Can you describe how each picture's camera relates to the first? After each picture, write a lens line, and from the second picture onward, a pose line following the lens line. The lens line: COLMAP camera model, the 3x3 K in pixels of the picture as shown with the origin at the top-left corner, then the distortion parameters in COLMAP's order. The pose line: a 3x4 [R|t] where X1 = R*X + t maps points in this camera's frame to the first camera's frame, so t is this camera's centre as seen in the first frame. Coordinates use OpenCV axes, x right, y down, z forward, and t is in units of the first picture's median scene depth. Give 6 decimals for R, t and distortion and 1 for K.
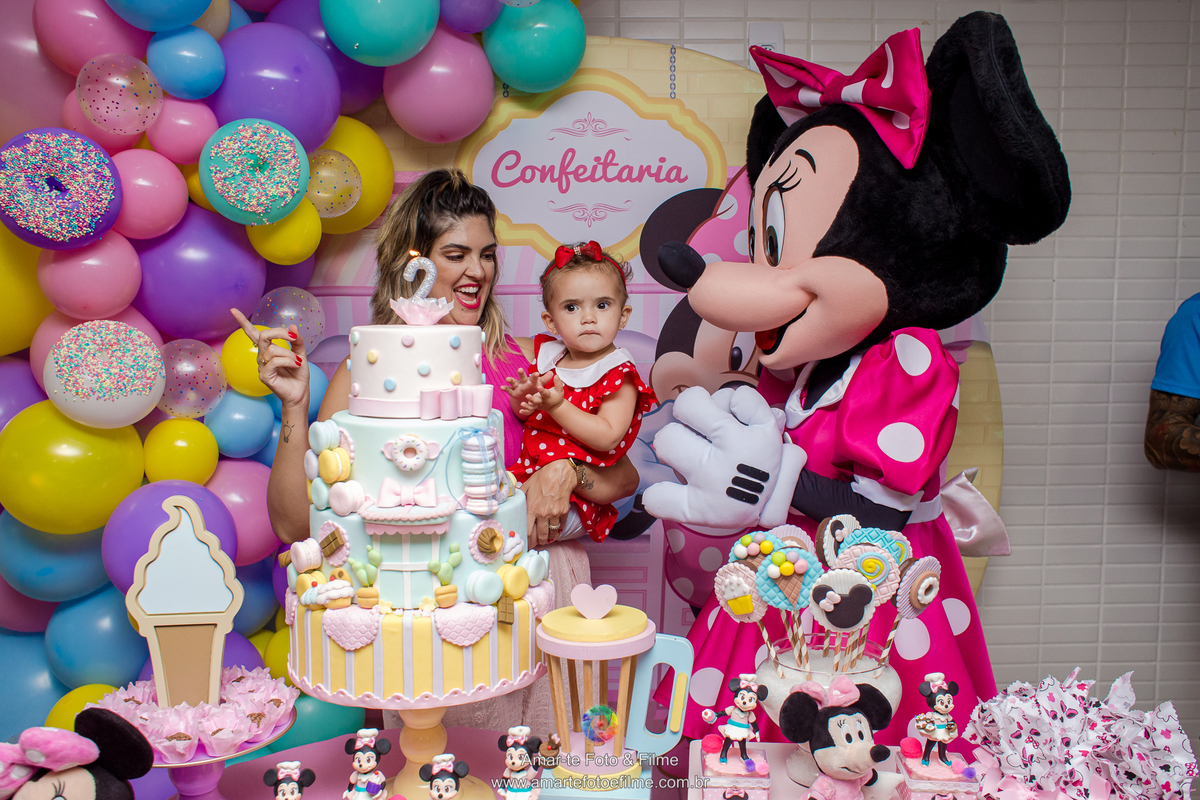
lens RADIAL K [[1034.4, 0, 601.1], [0, 1034.4, 407.1], [0, 0, 1]] dist [-0.103896, 0.151686]
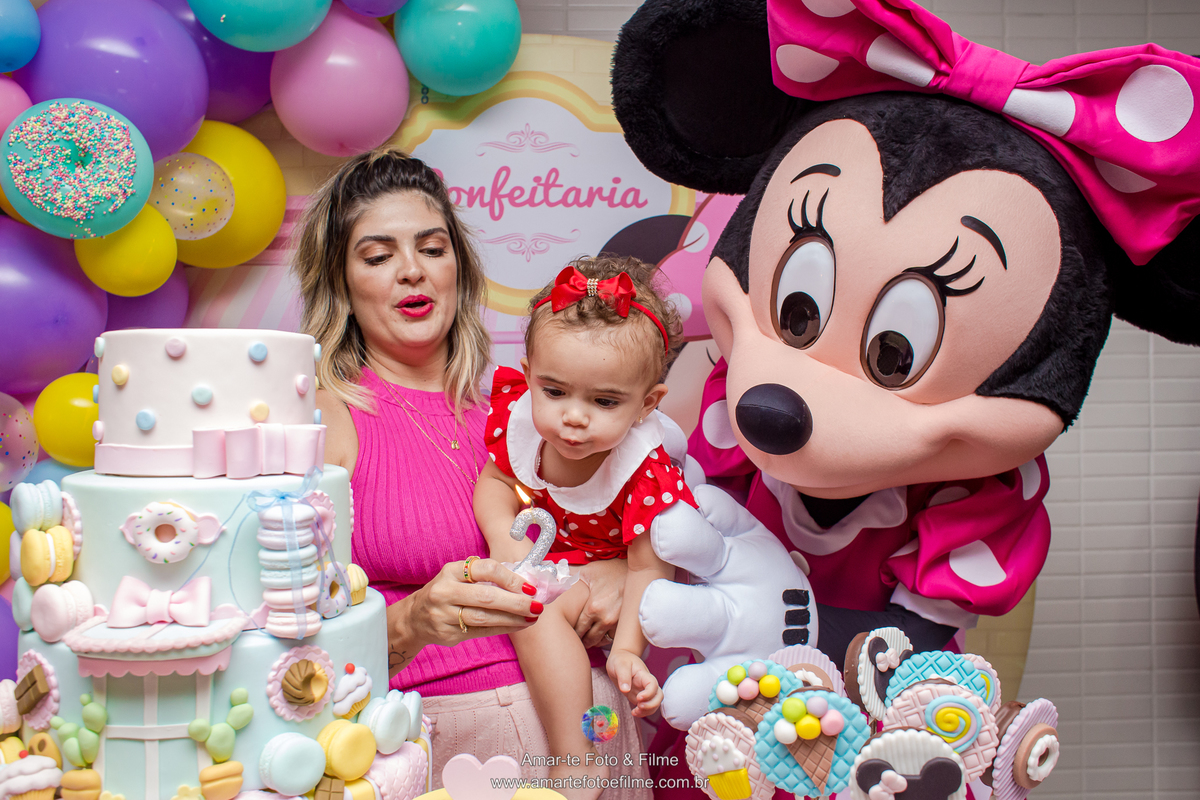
lens RADIAL K [[1027.7, 0, 610.5], [0, 1027.7, 400.6], [0, 0, 1]] dist [-0.056128, 0.011315]
pose [[0.999263, -0.003678, 0.038217, 0.045504], [0.007307, 0.995425, -0.095267, 0.025672], [-0.037691, 0.095476, 0.994718, 0.400749]]
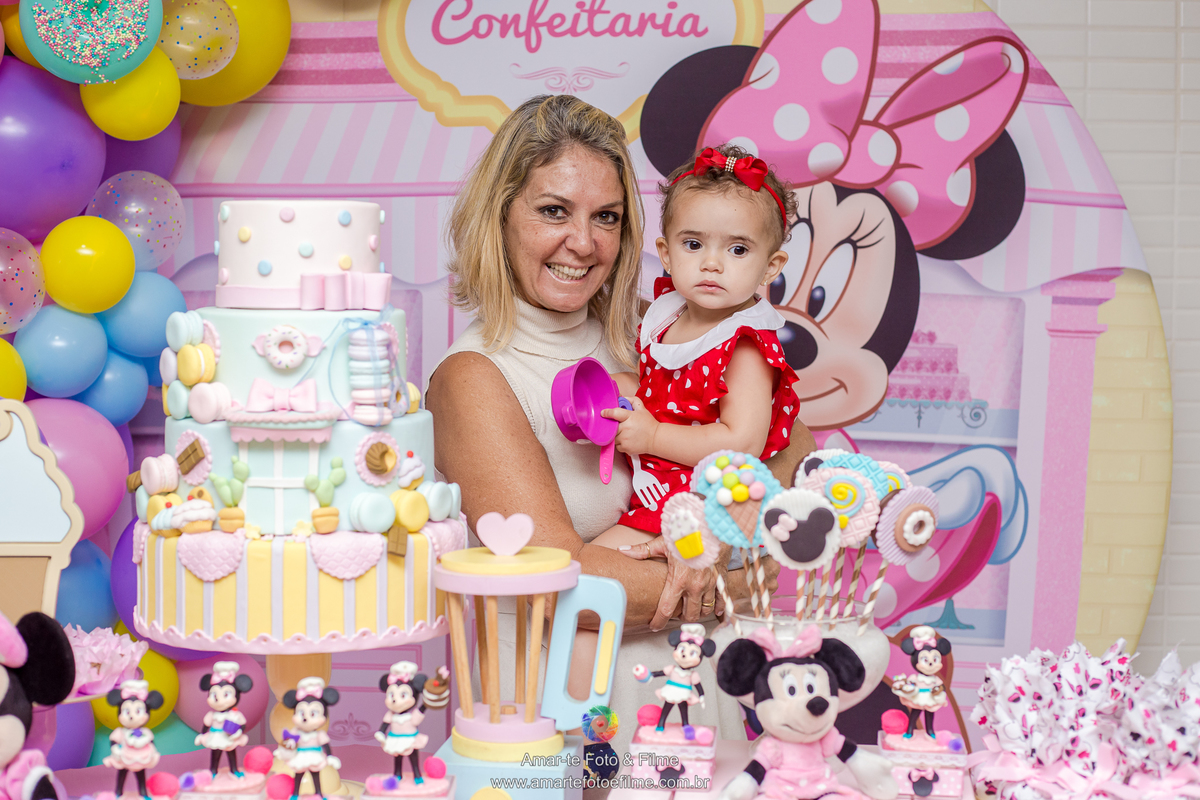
lens RADIAL K [[1765.4, 0, 600.0], [0, 1765.4, 400.0], [0, 0, 1]] dist [-0.095174, -0.054897]
pose [[0.999093, 0.013245, -0.040463, 0.124064], [-0.014056, 0.999705, -0.019816, 0.109984], [0.040188, 0.020367, 0.998985, -0.402319]]
